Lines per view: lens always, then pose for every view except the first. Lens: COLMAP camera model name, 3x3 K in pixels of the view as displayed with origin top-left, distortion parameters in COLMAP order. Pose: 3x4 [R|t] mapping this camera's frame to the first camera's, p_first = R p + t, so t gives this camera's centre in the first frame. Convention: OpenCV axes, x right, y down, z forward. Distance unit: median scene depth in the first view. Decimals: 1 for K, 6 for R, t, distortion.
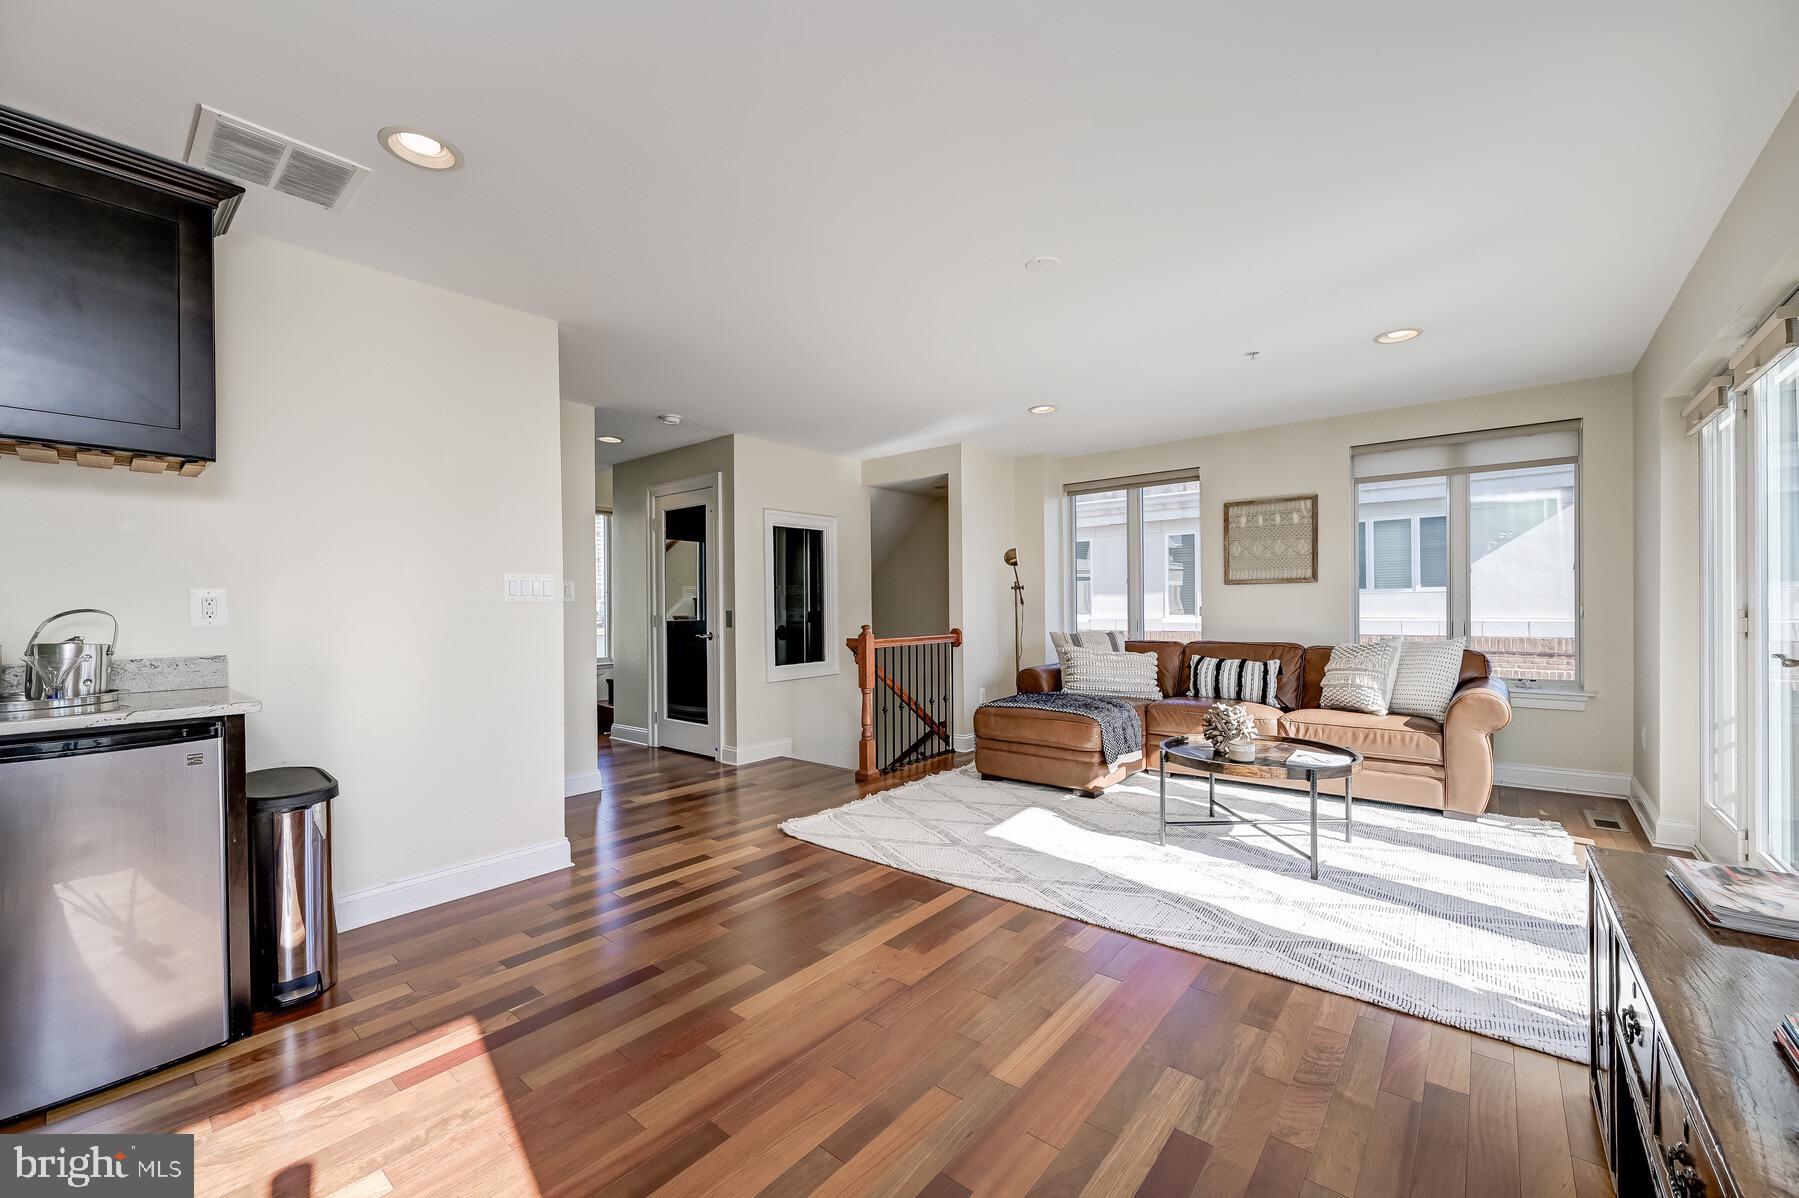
lens RADIAL K [[712.3, 0, 914.1], [0, 712.3, 604.3], [0, 0, 1]] dist [0.006868, 0.000162]
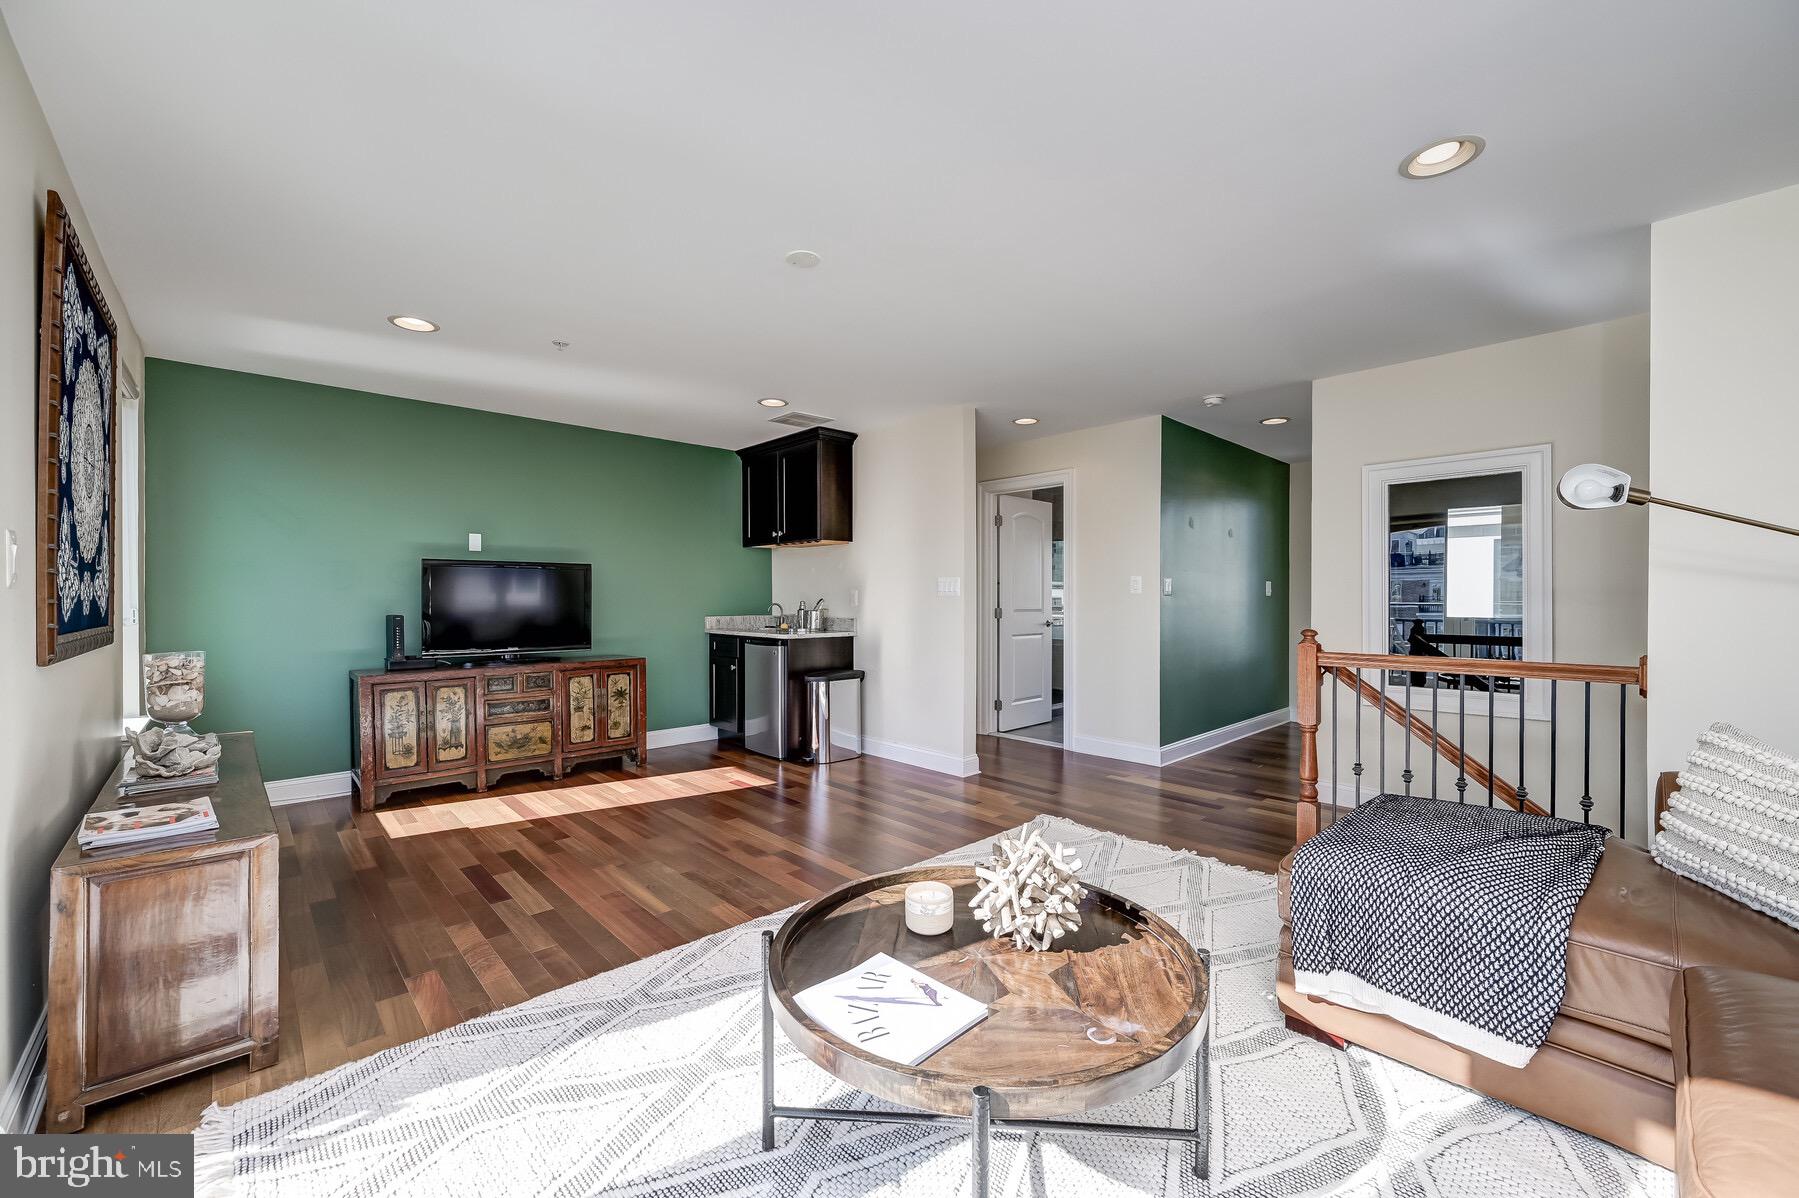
lens RADIAL K [[712.3, 0, 914.1], [0, 712.3, 604.3], [0, 0, 1]] dist [0.006868, 0.000162]
pose [[-0.125517, 0.021171, -0.991866, 1.359429], [0.005601, 0.999771, 0.020631, -0.022767], [0.992076, -0.002966, -0.125607, 1.512772]]
